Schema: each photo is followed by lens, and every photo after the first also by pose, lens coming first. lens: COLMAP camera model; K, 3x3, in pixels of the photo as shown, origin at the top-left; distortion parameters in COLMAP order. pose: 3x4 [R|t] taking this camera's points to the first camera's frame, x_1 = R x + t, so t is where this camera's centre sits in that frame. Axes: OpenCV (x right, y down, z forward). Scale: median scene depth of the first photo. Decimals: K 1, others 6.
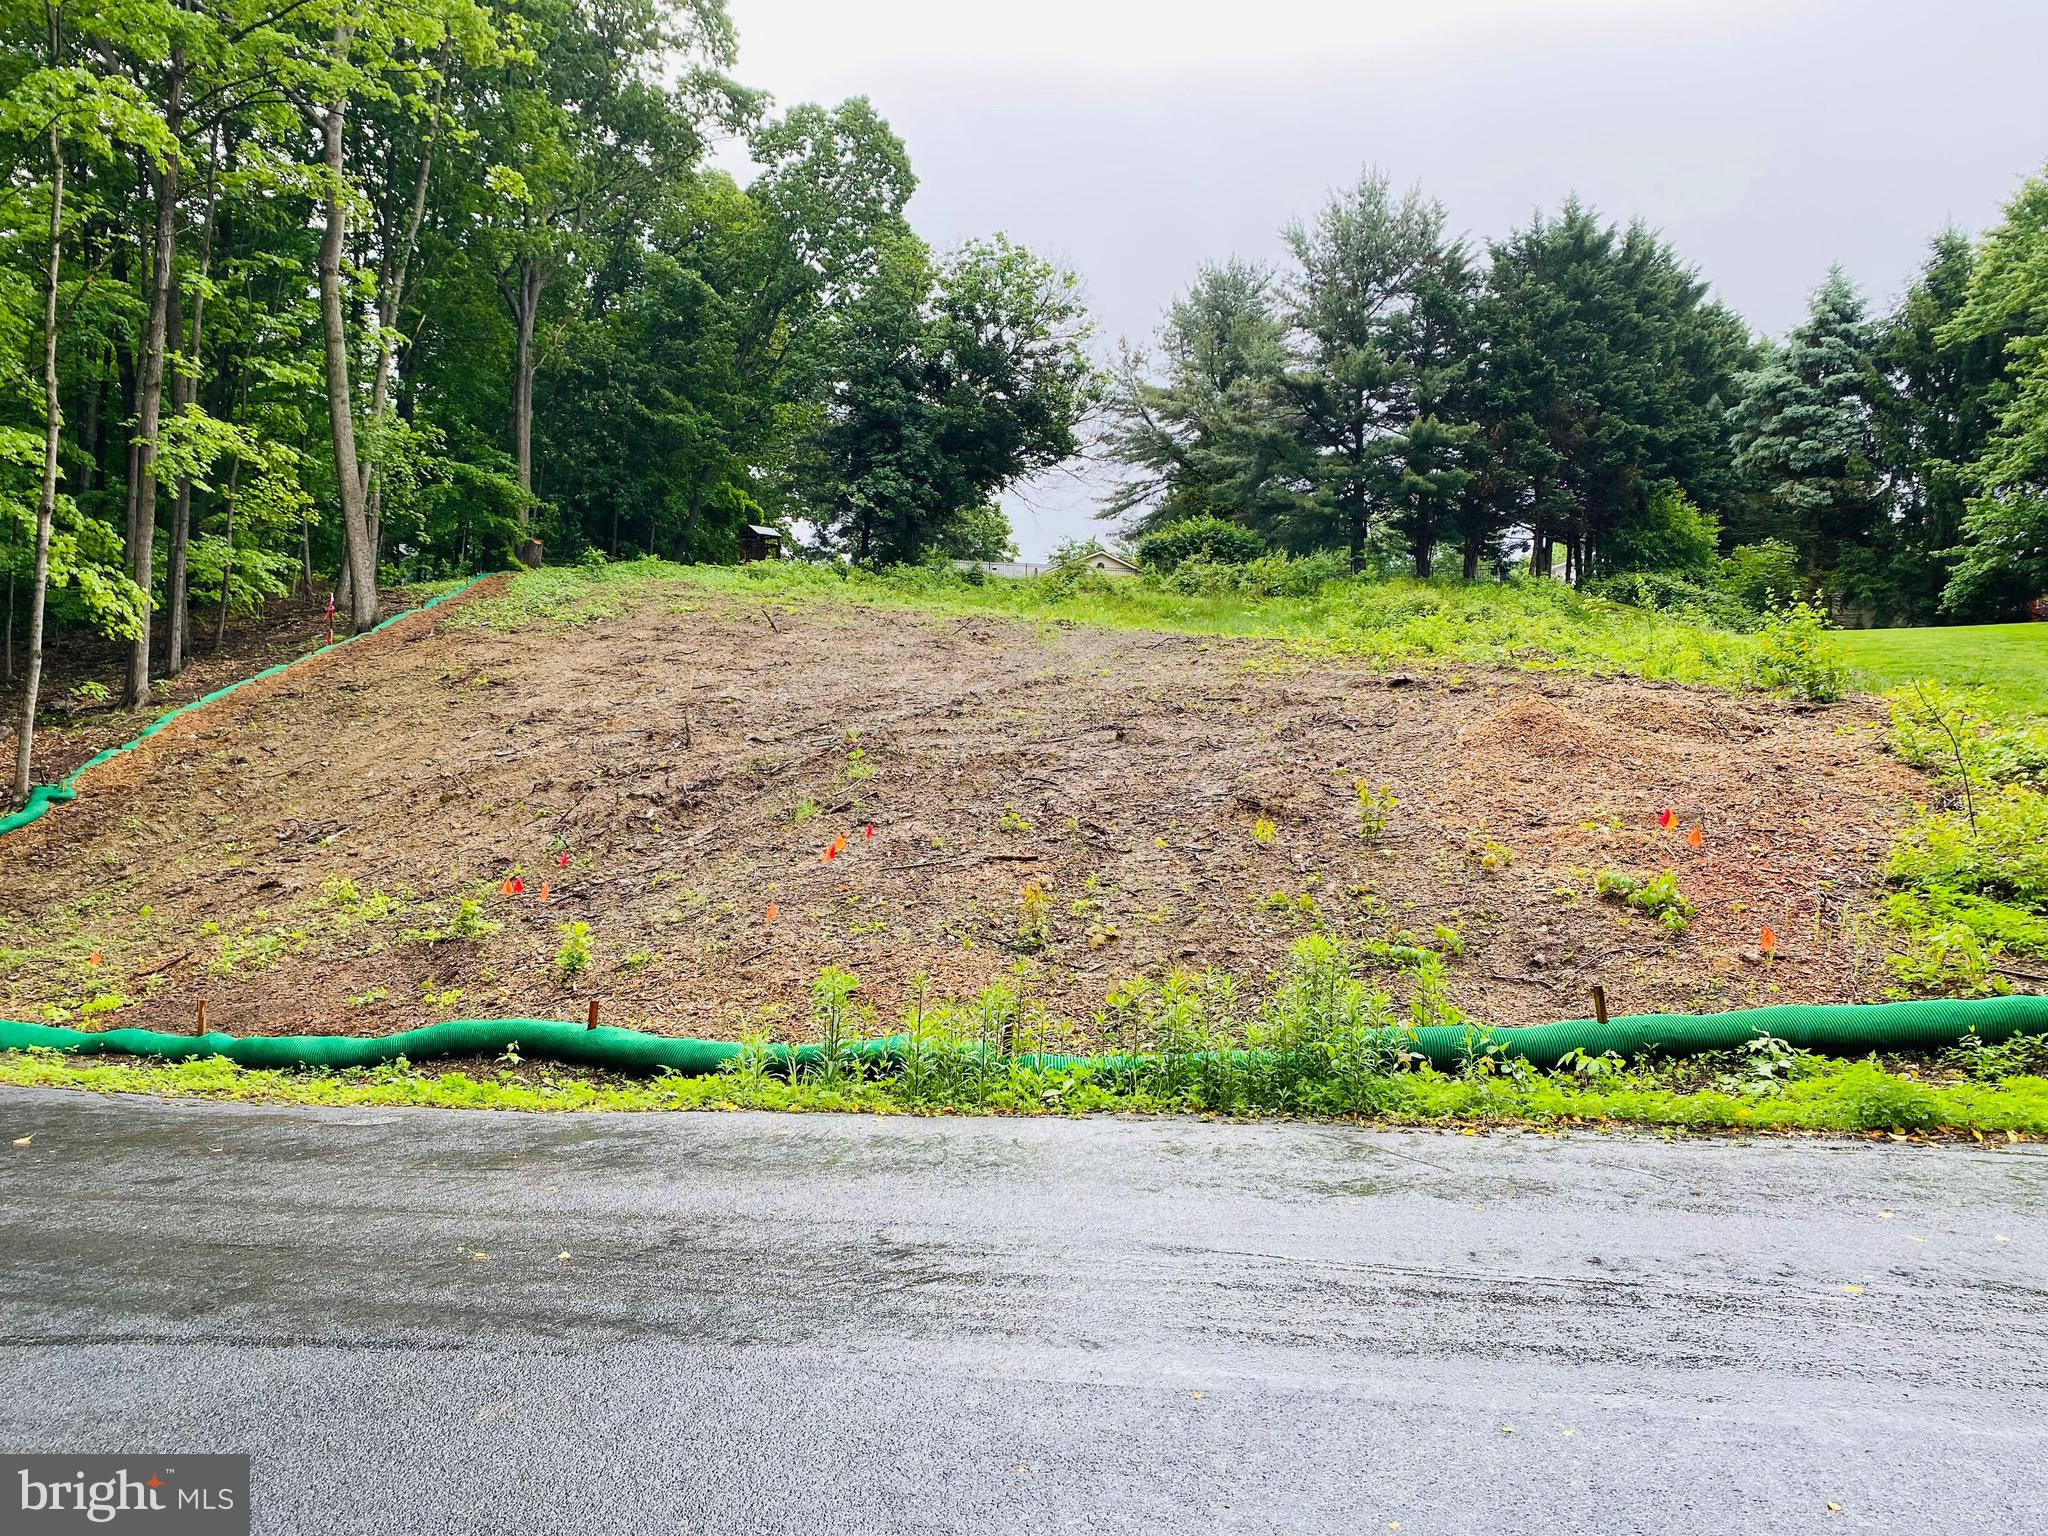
lens RADIAL K [[1547.4, 0, 1016.5], [0, 1547.4, 787.5], [0, 0, 1]] dist [0.048411, -0.058042]
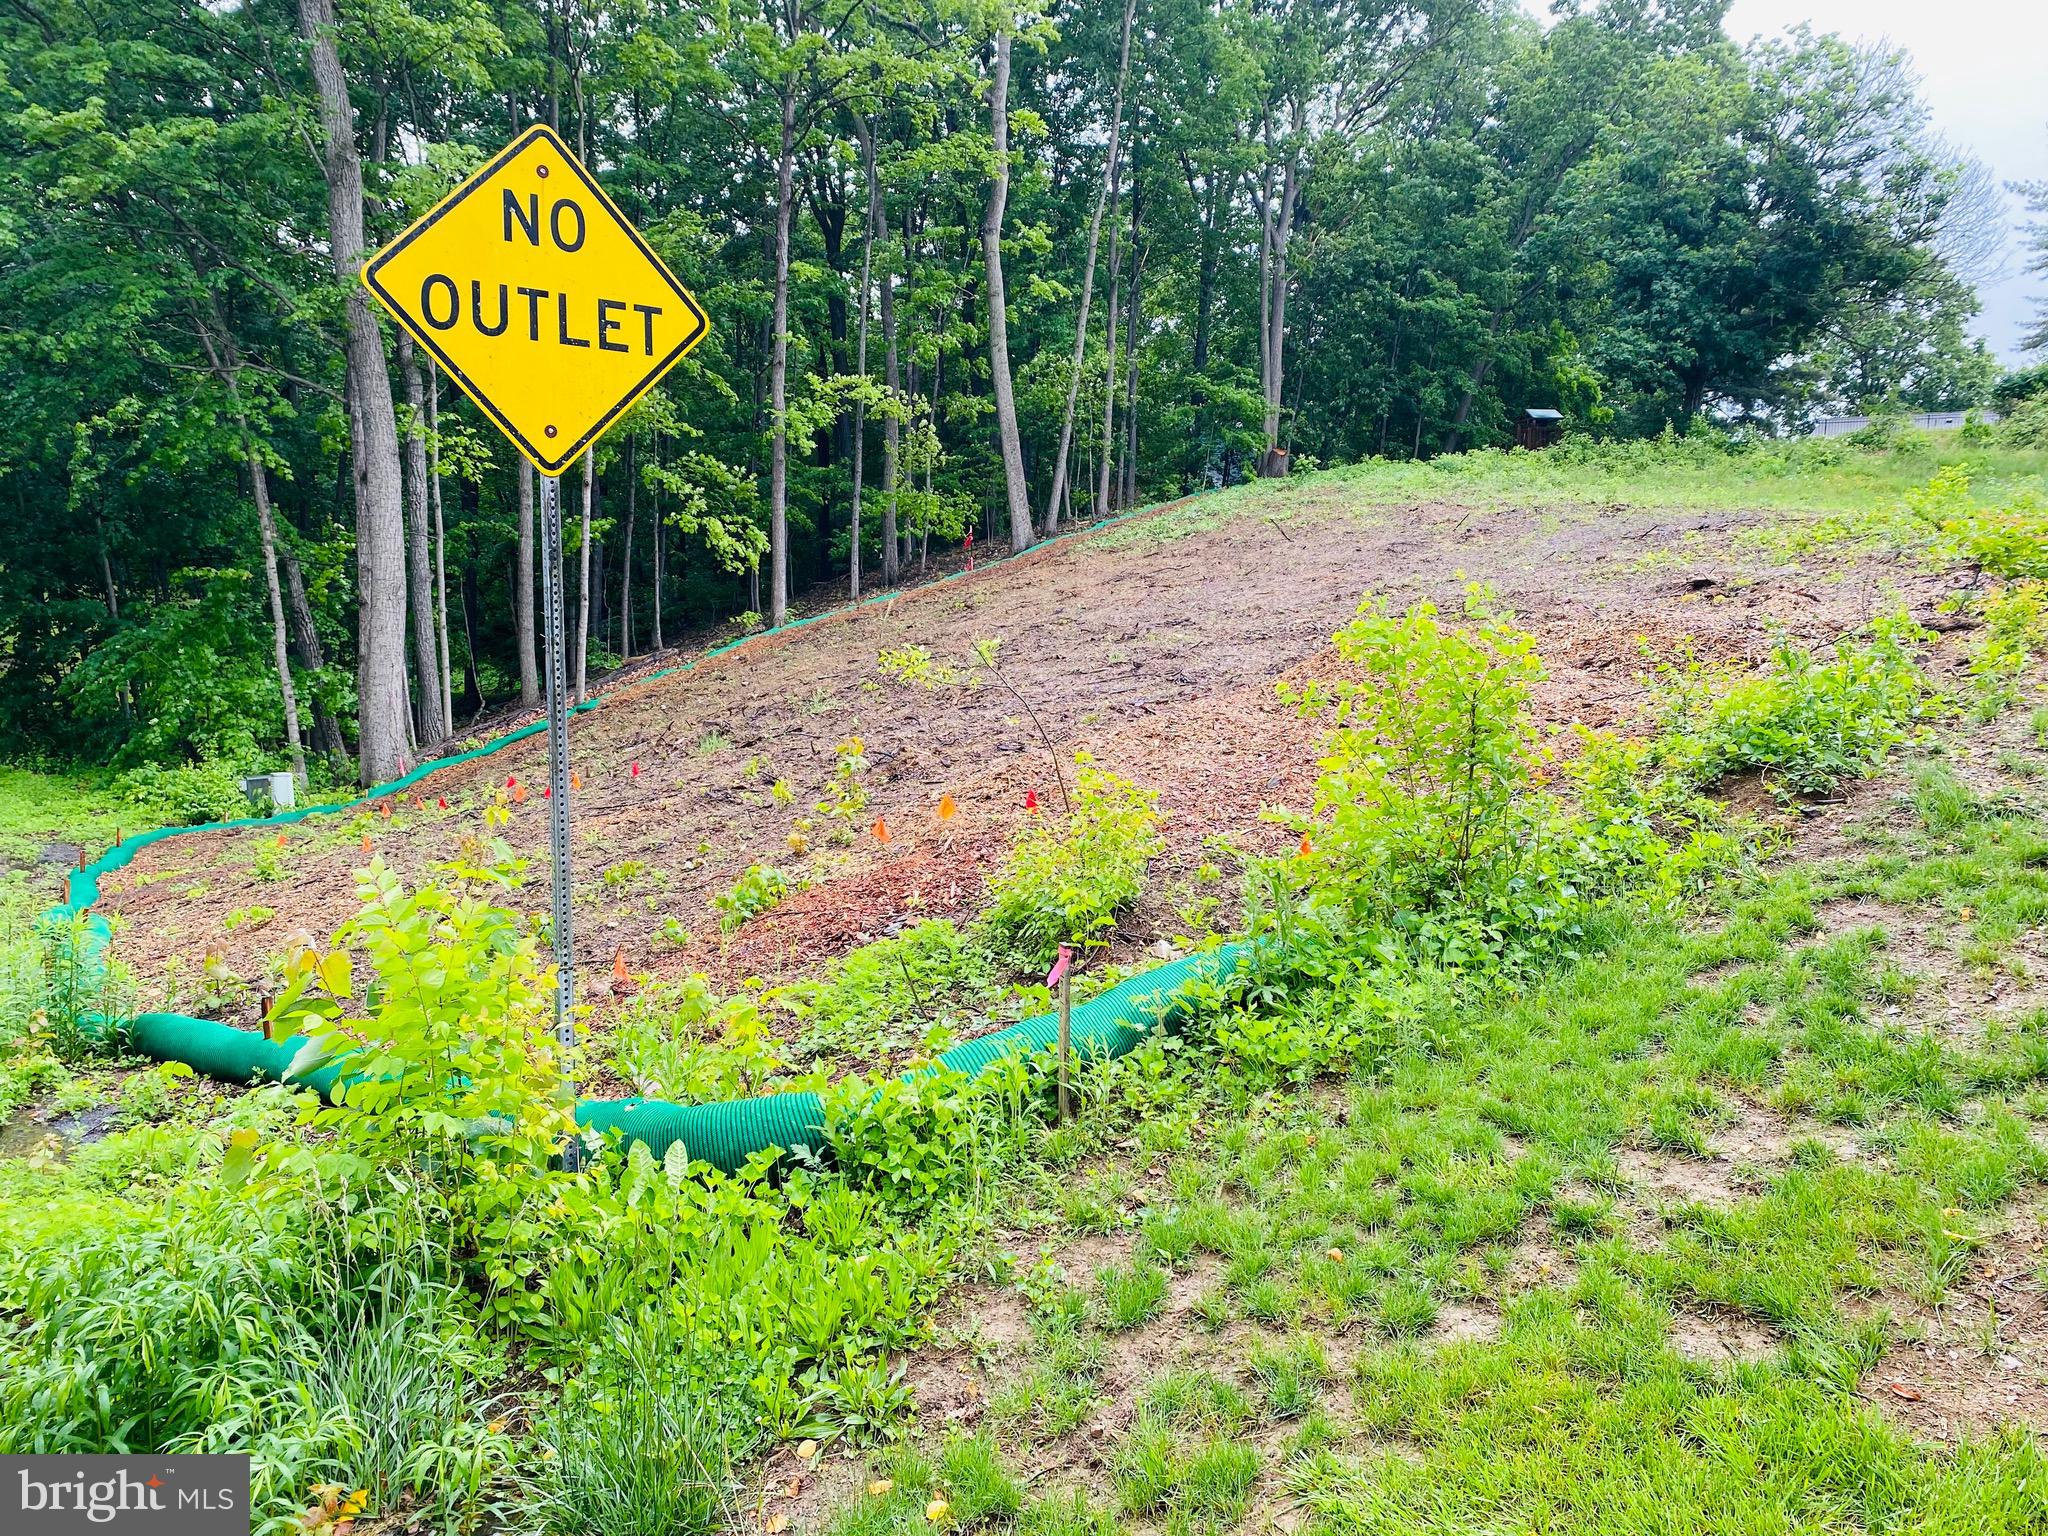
lens RADIAL K [[1547.4, 0, 1030.9], [0, 1547.4, 759.8], [0, 0, 1]] dist [0.048411, -0.058042]
pose [[0.796956, 0.035967, -0.602966, 0.172599], [-0.004335, 0.998541, 0.053834, -0.008316], [0.604022, -0.040289, 0.795948, 0.072953]]
